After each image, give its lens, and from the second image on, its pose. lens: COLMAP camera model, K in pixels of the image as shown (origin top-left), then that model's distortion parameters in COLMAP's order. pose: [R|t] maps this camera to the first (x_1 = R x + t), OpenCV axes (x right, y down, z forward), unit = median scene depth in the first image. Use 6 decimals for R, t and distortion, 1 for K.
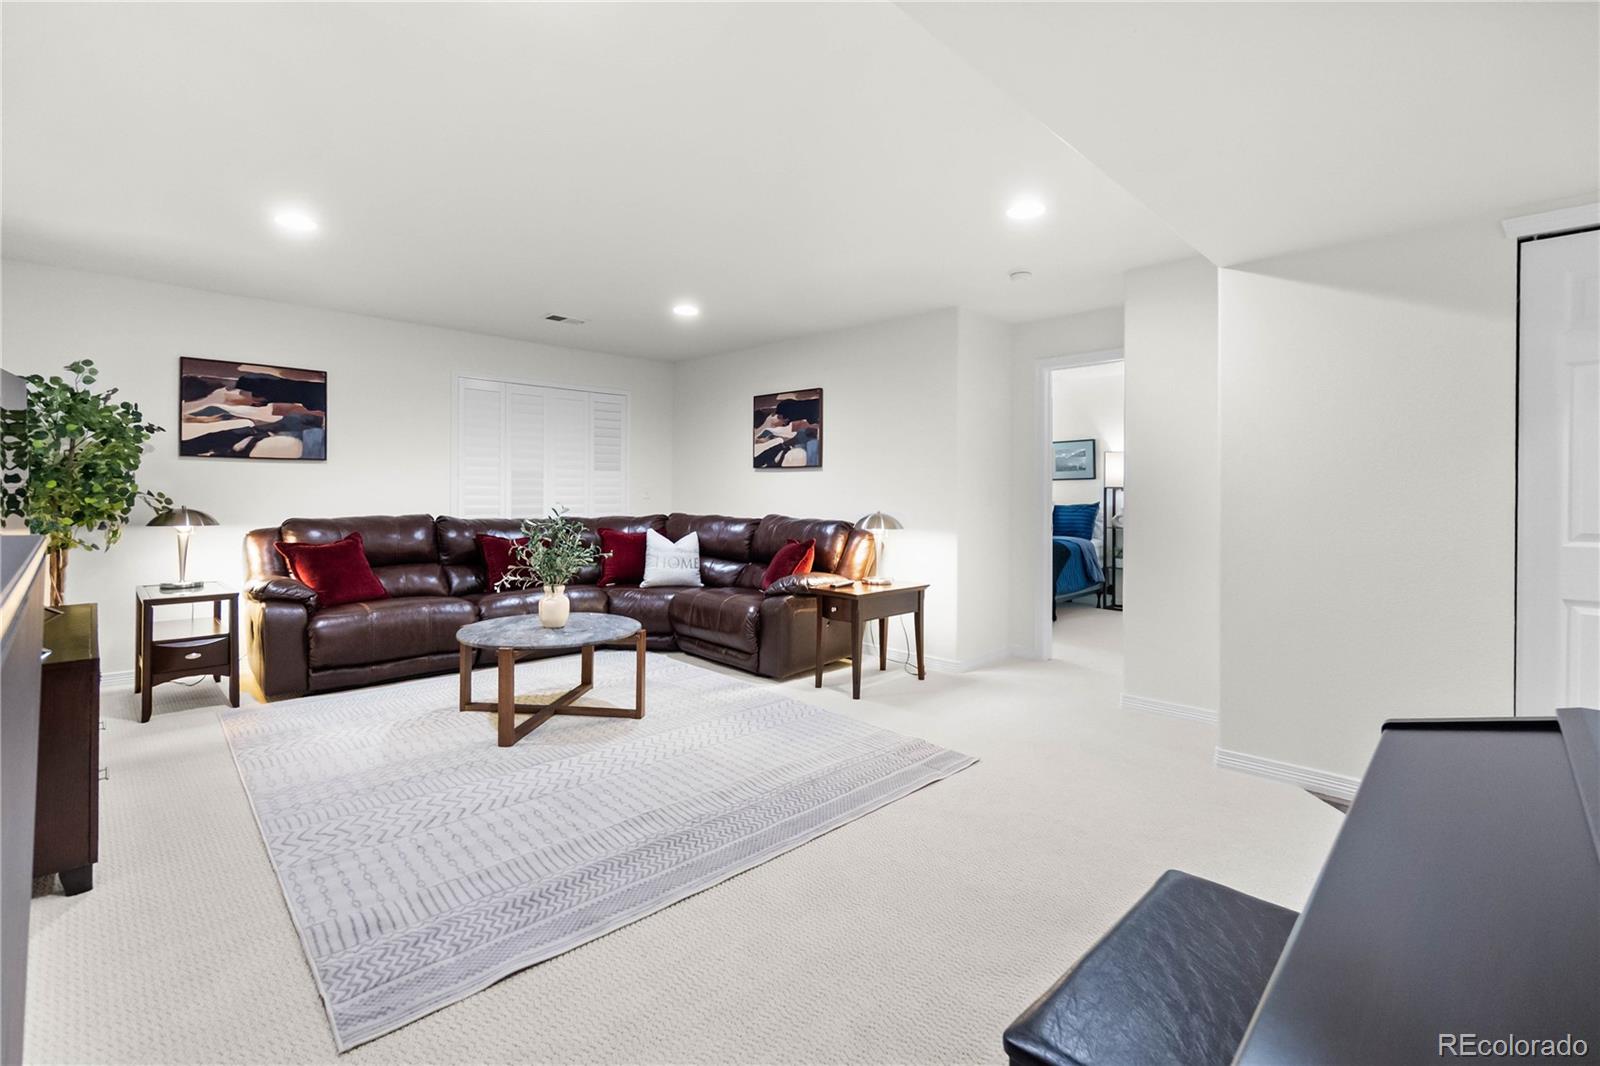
lens RADIAL K [[712.6, 0, 796.5], [0, 712.6, 487.8], [0, 0, 1]] dist [0.002978, 0.000647]
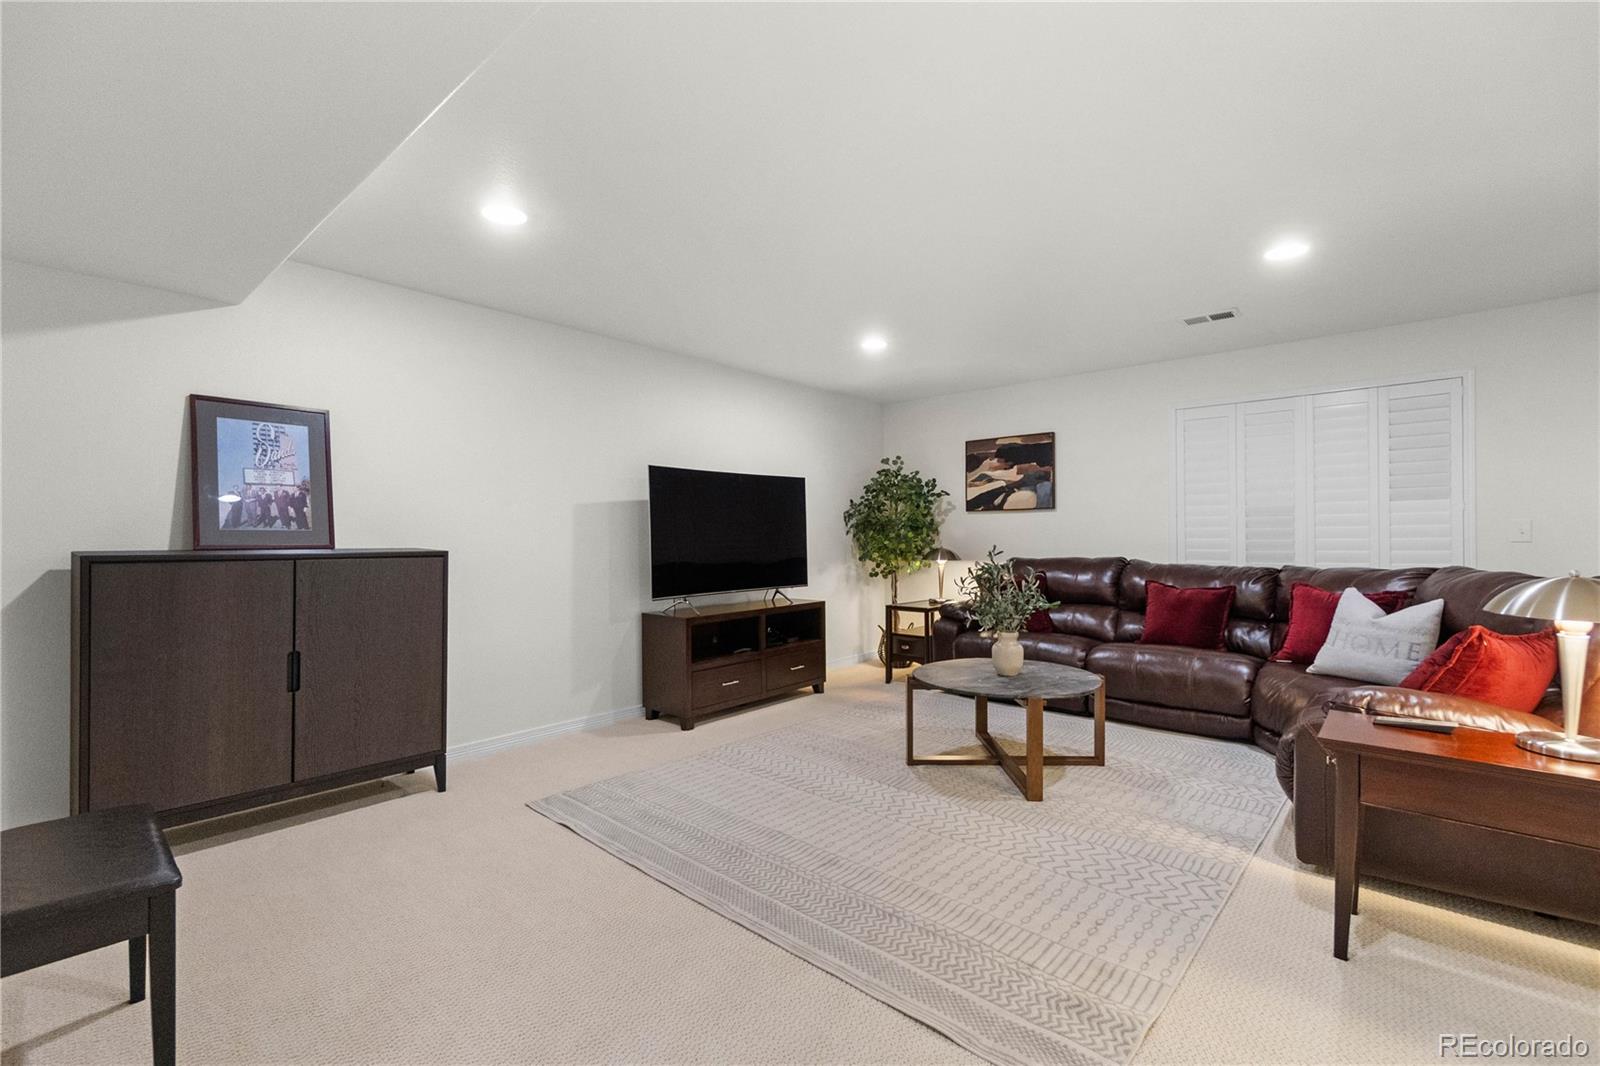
lens RADIAL K [[712.6, 0, 806.2], [0, 712.6, 533.8], [0, 0, 1]] dist [0.002978, 0.000647]
pose [[0.058078, -0.013527, -0.998220, 0.513892], [0.013791, 0.999824, -0.012746, 0.012854], [0.998217, -0.013027, 0.058255, 0.582327]]
